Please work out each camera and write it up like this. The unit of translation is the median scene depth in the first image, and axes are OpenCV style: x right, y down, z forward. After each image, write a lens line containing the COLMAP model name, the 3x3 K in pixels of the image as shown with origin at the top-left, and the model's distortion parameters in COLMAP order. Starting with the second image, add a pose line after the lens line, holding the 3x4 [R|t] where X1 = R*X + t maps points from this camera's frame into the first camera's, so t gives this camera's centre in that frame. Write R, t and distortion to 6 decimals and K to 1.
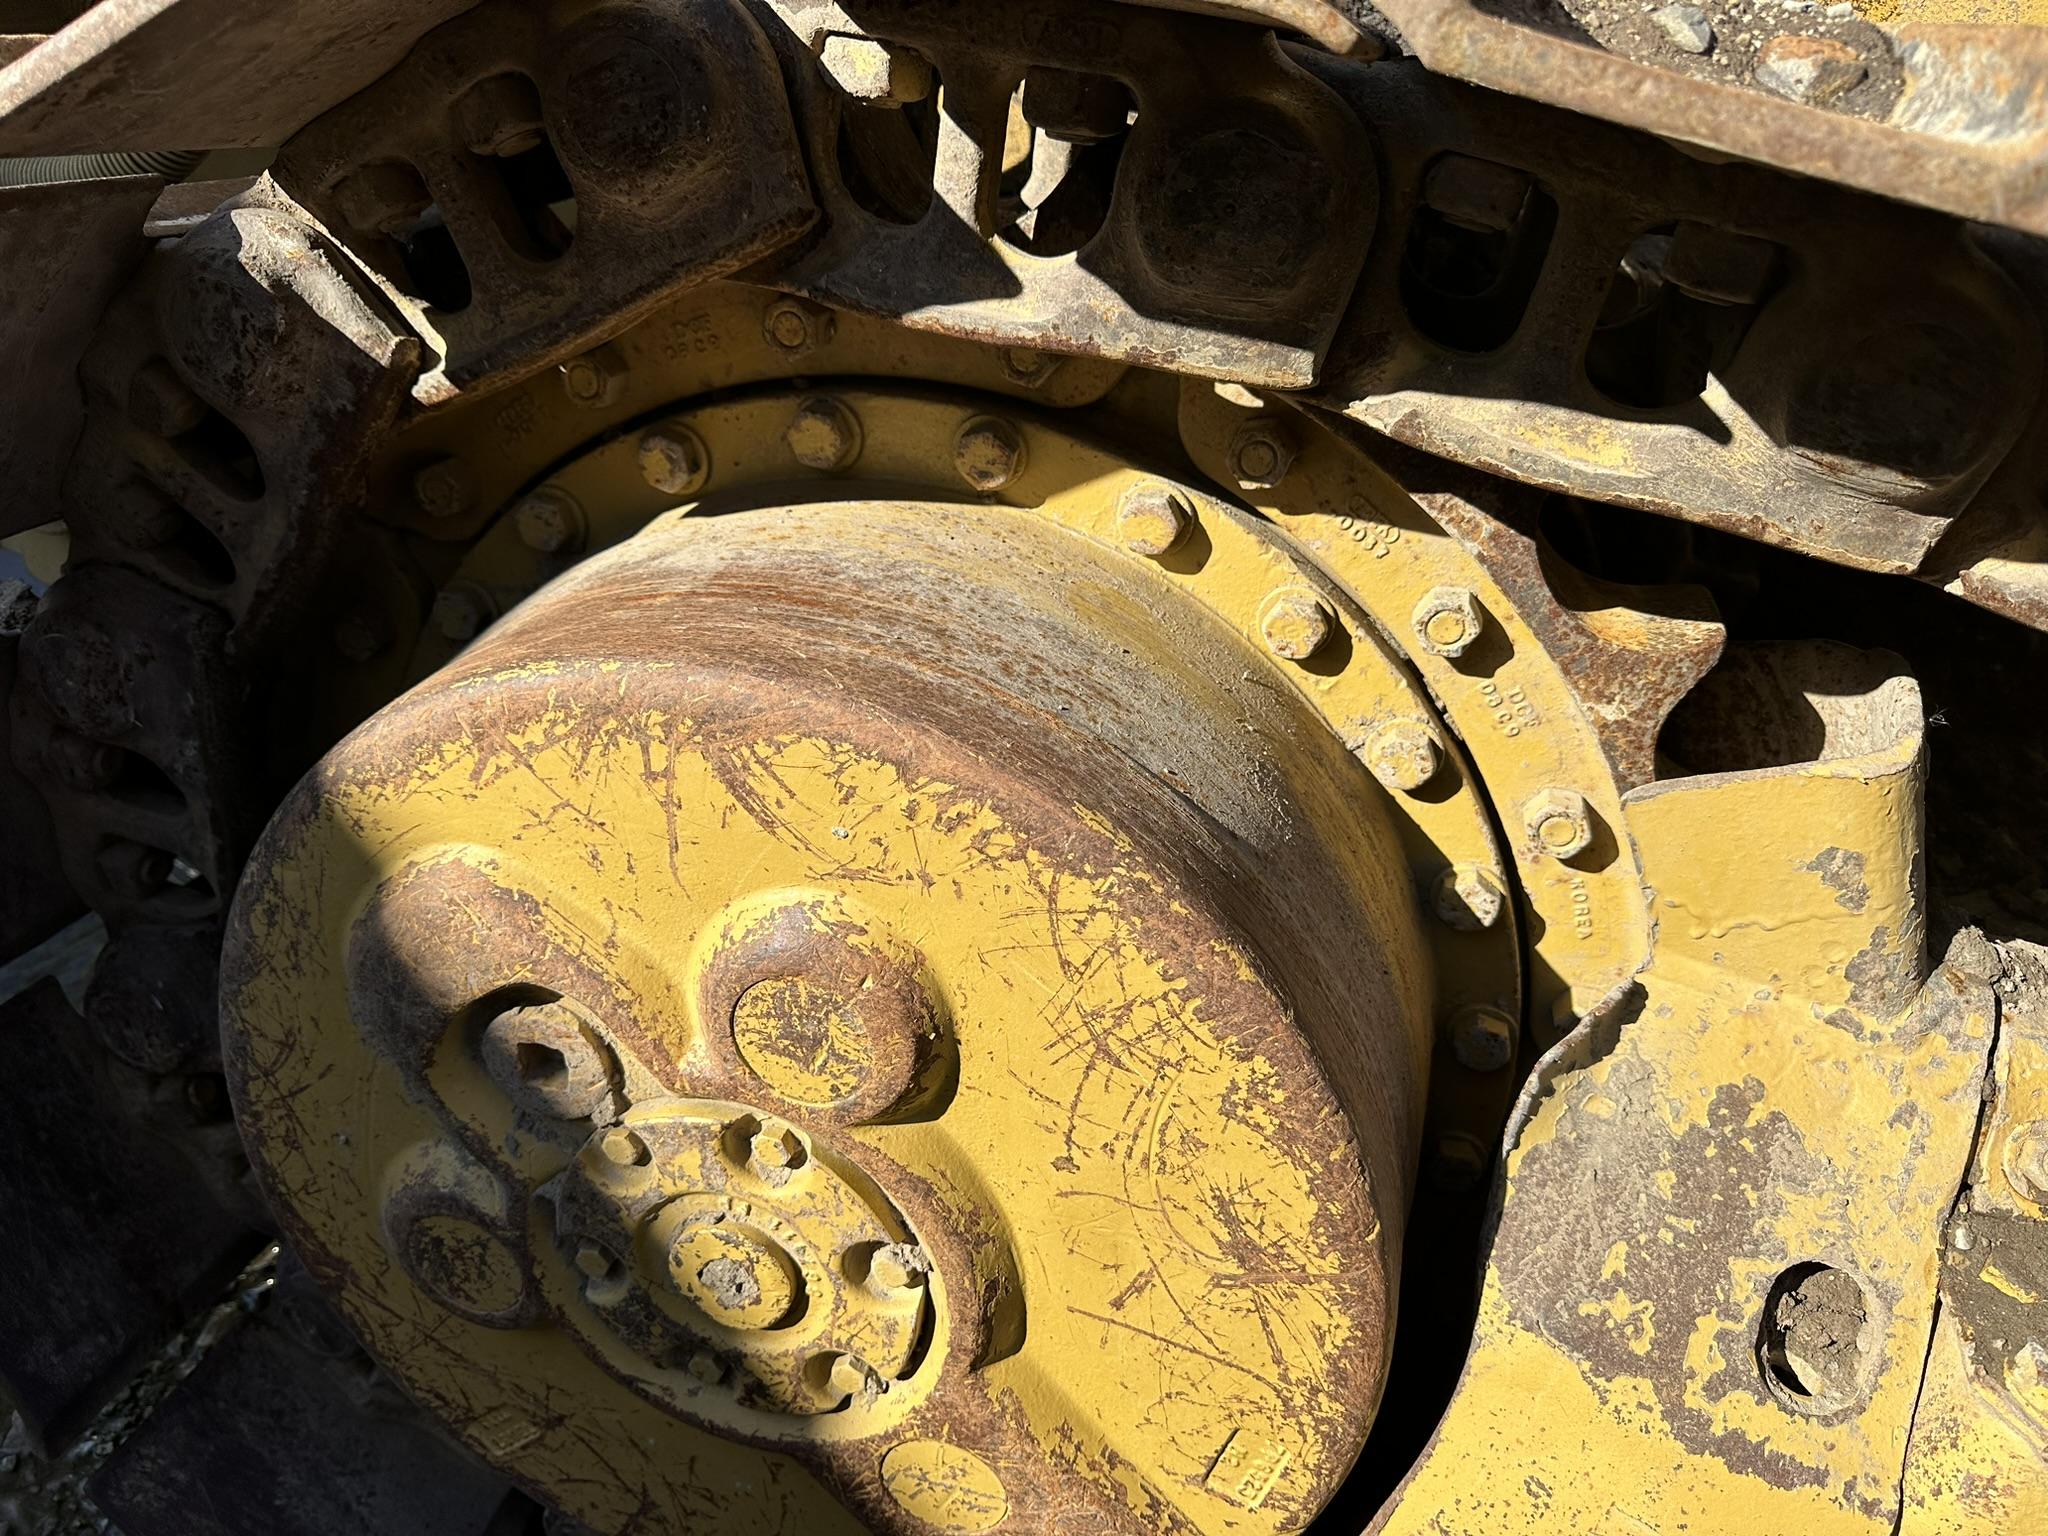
lens RADIAL K [[1439.6, 0, 1016.8], [0, 1439.6, 769.8], [0, 0, 1]] dist [0.009498, -0.016772]
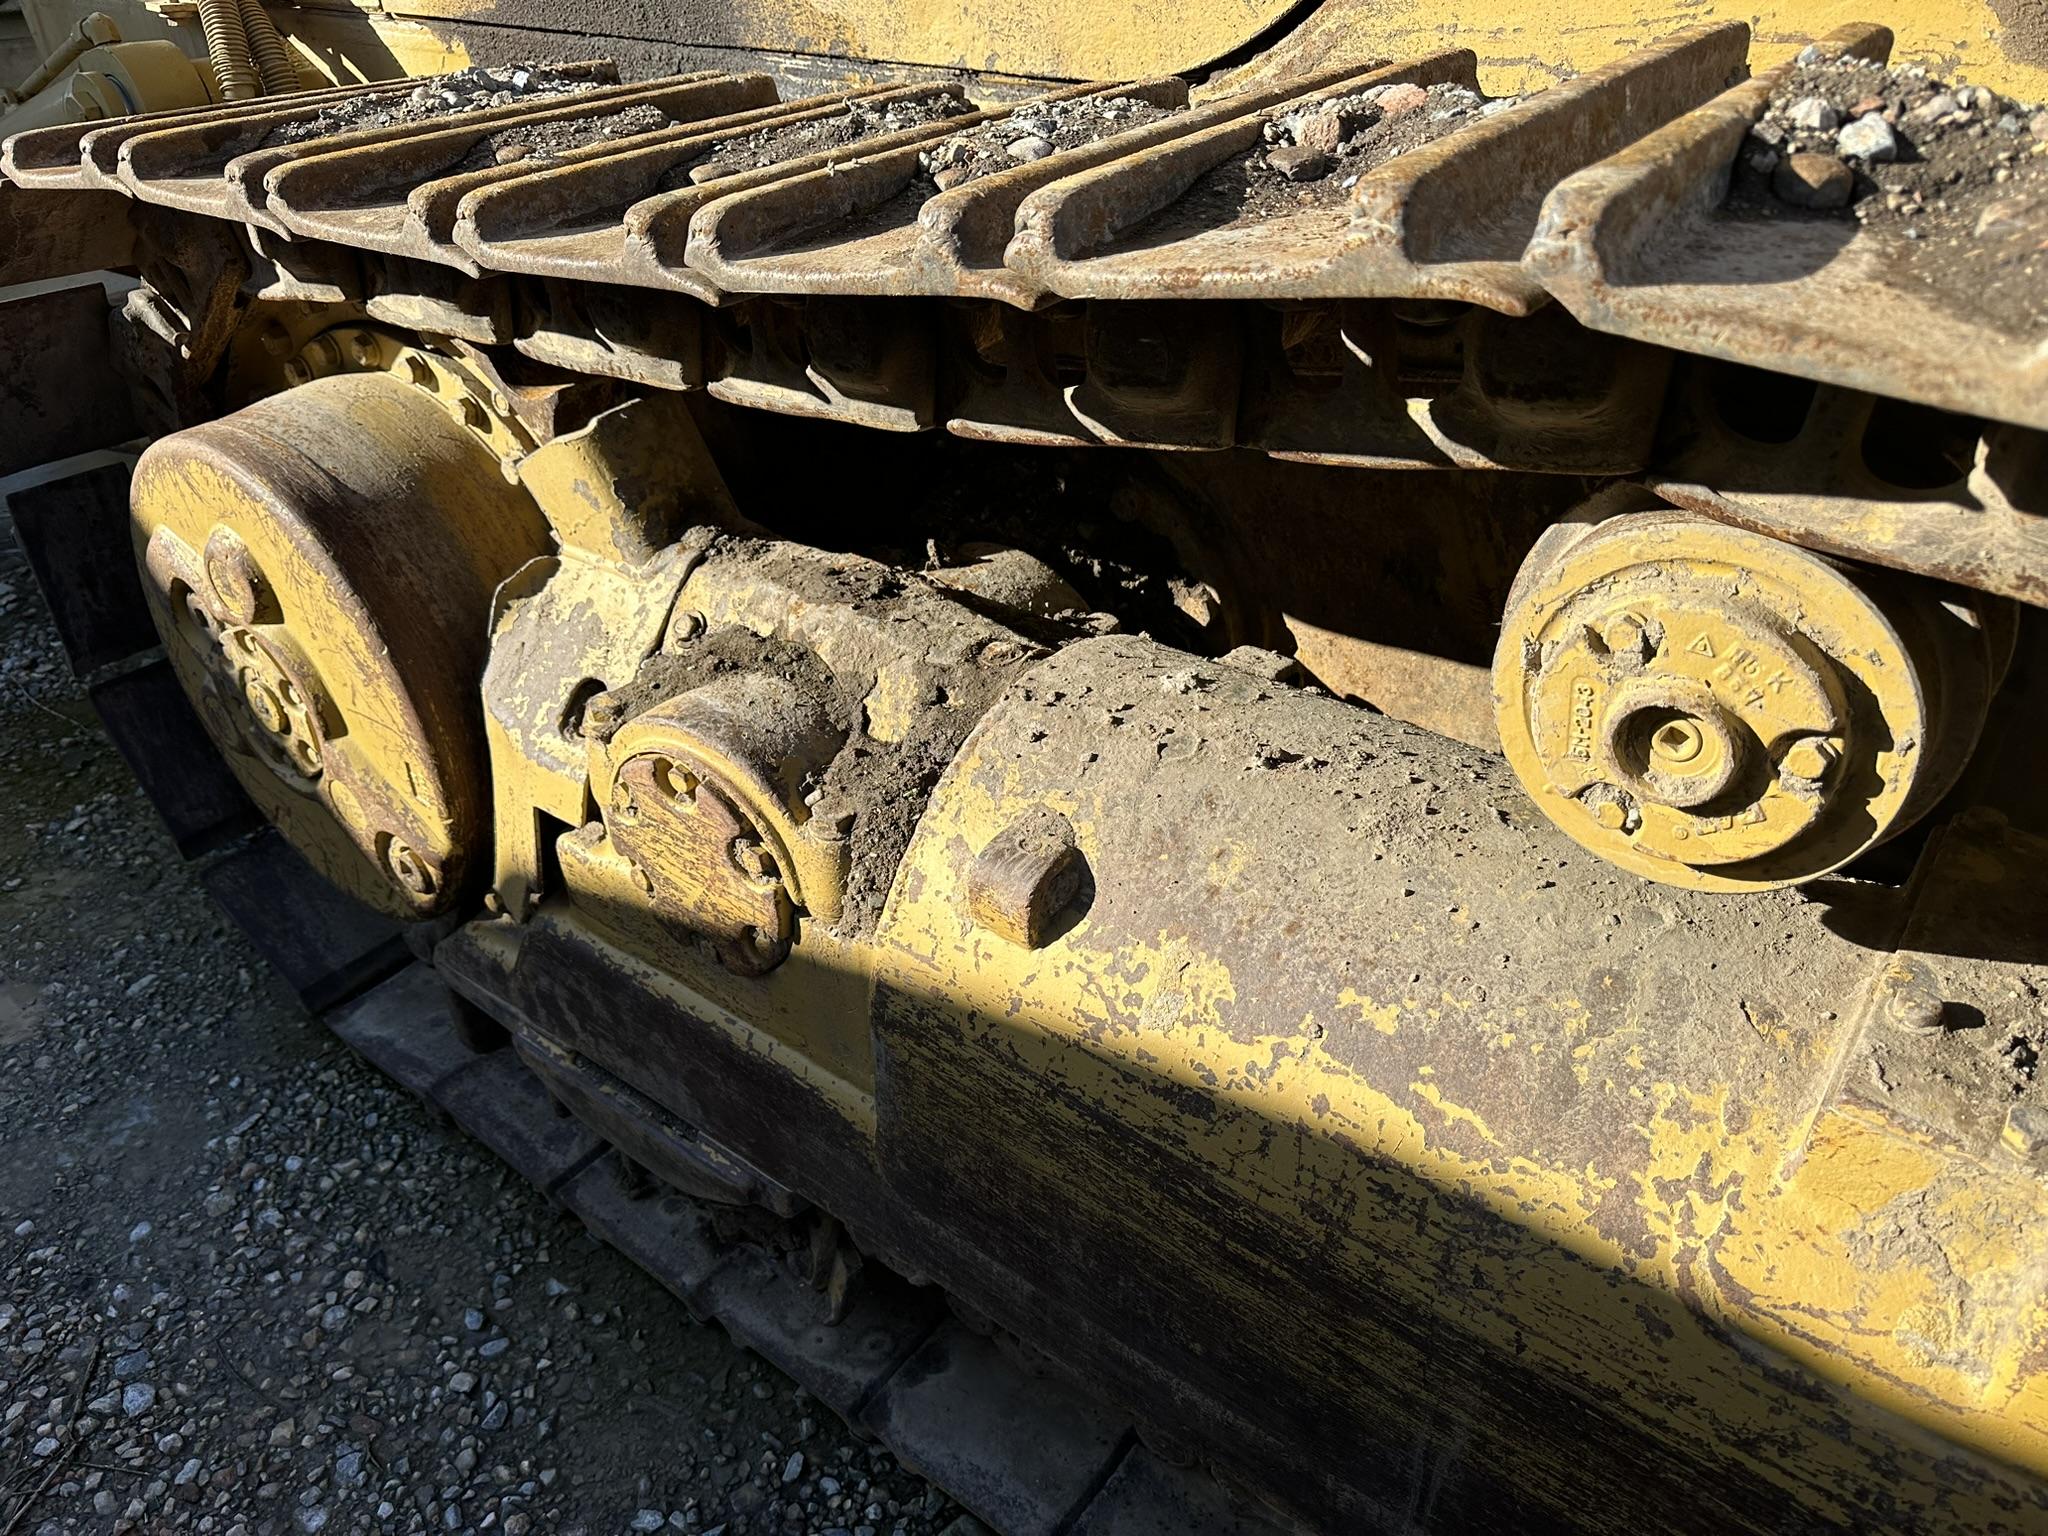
lens RADIAL K [[1439.6, 0, 1016.8], [0, 1439.6, 769.8], [0, 0, 1]] dist [0.009498, -0.016772]
pose [[0.902962, -0.007272, -0.429659, 1.985227], [0.015235, 0.999770, 0.015095, 0.444568], [0.429451, -0.020176, 0.902865, -0.636200]]
